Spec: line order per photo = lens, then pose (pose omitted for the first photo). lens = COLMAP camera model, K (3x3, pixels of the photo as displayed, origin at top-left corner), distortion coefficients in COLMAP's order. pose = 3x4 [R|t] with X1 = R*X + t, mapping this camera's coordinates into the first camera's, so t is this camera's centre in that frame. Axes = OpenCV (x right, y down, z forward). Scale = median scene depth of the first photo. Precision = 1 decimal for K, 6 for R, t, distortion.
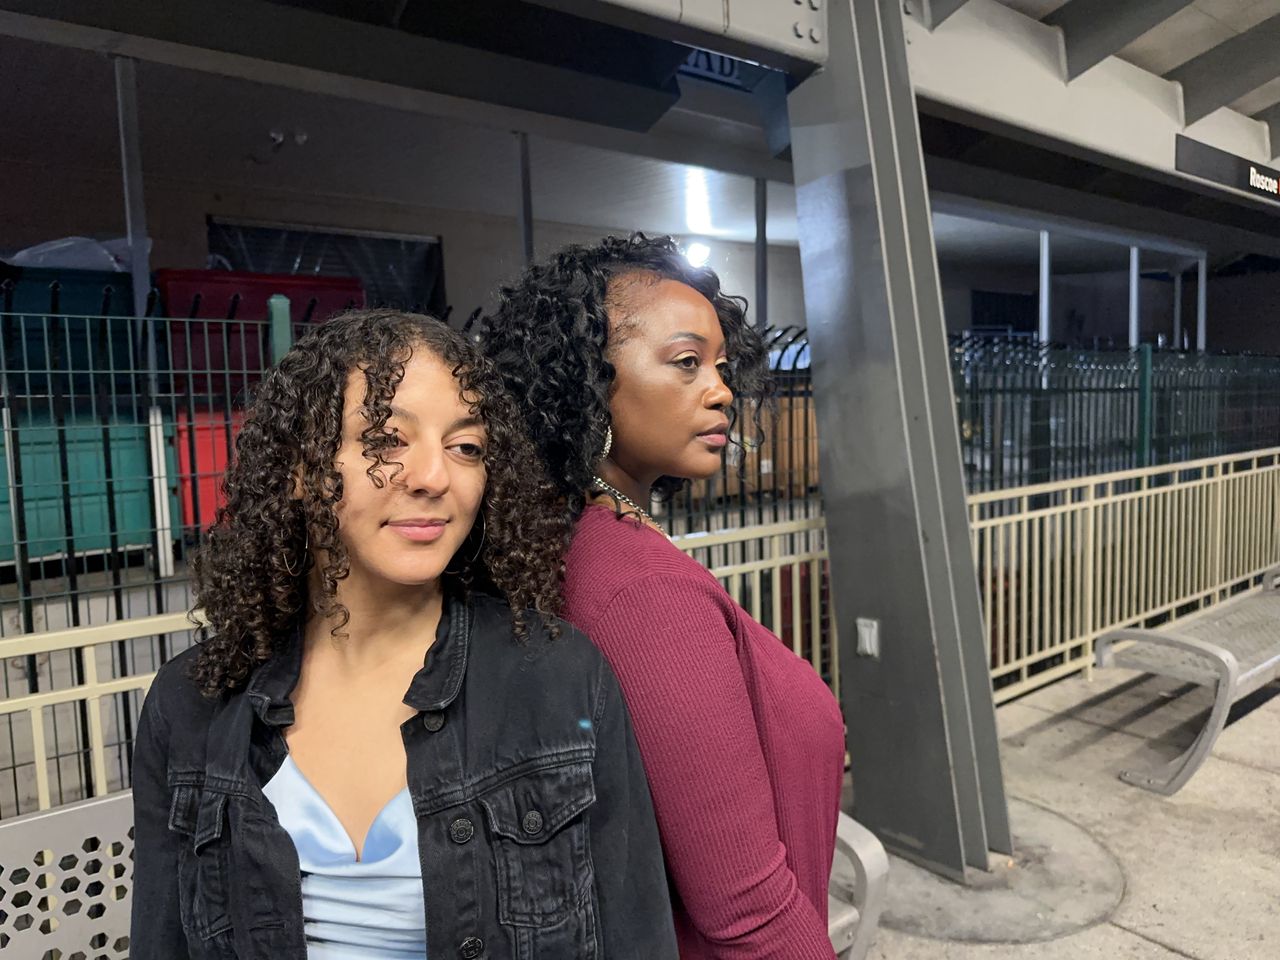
lens RADIAL K [[883.1, 0, 638.8], [0, 883.1, 478.0], [0, 0, 1]] dist [-0.003866, -0.001569]
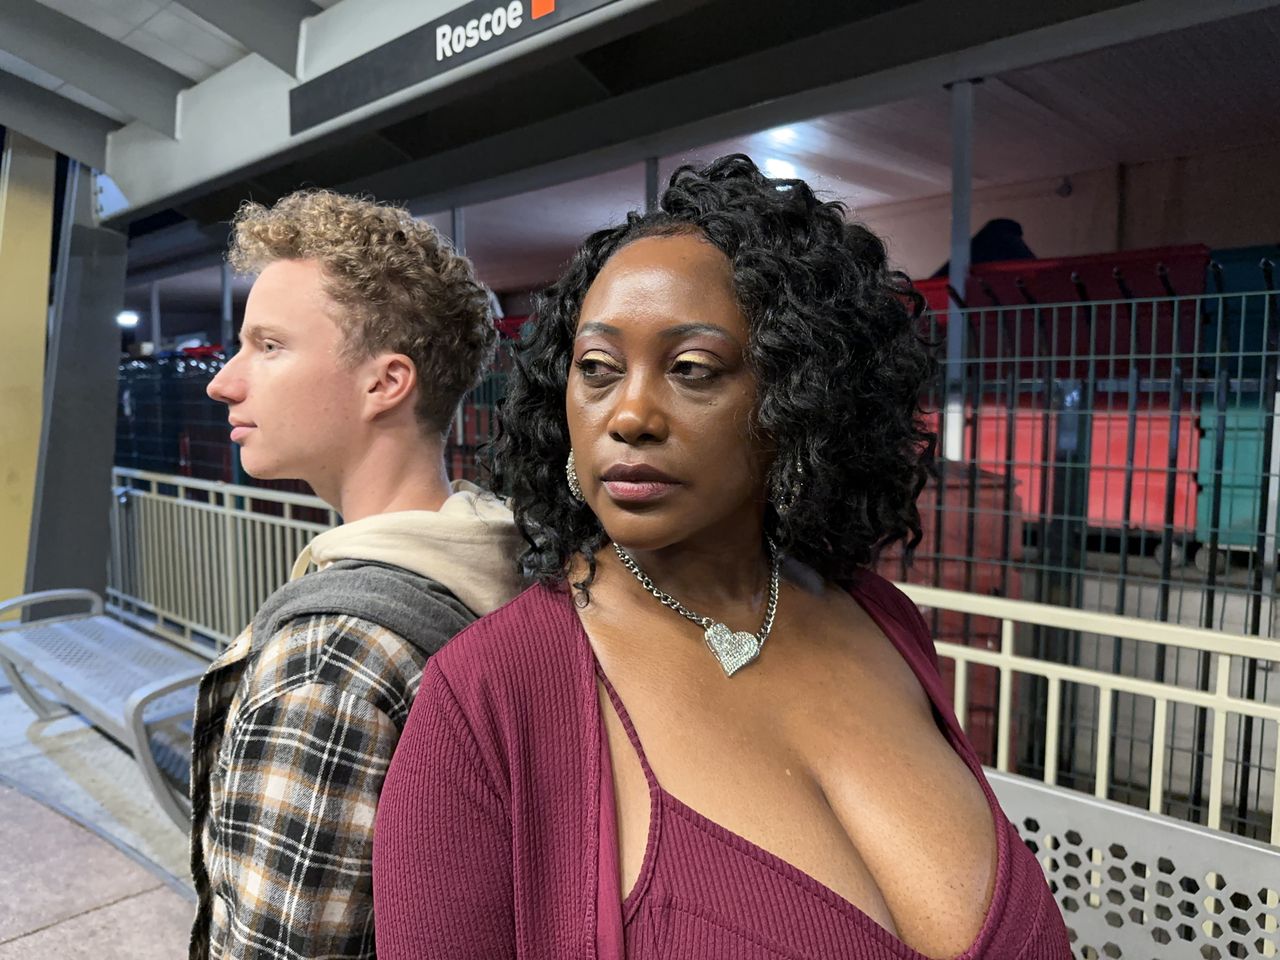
lens RADIAL K [[899.5, 0, 644.2], [0, 899.5, 478.3], [0, 0, 1]] dist [0.038557, -0.060983]
pose [[0.128988, 0.107253, -0.985829, 0.158003], [-0.082920, 0.991819, 0.097055, -0.014928], [0.988173, 0.069226, 0.136826, 0.131580]]
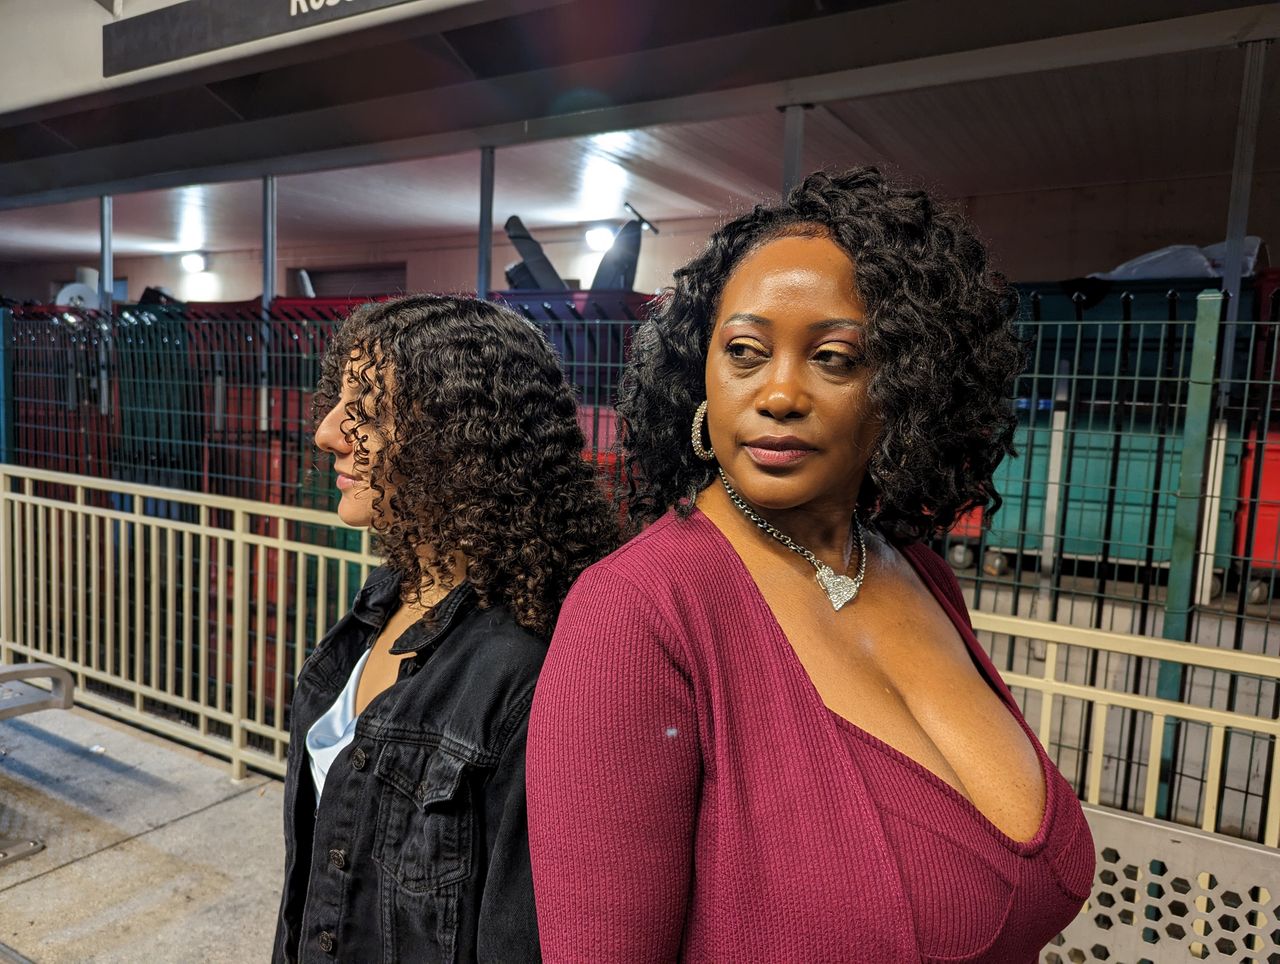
lens RADIAL K [[895.8, 0, 636.9], [0, 895.8, 483.1], [0, 0, 1]] dist [0.064335, -0.058074]
pose [[0.325577, 0.120552, -0.937799, 0.157184], [-0.131782, 0.987944, 0.081247, -0.014101], [0.936287, 0.097133, 0.337538, 0.127117]]
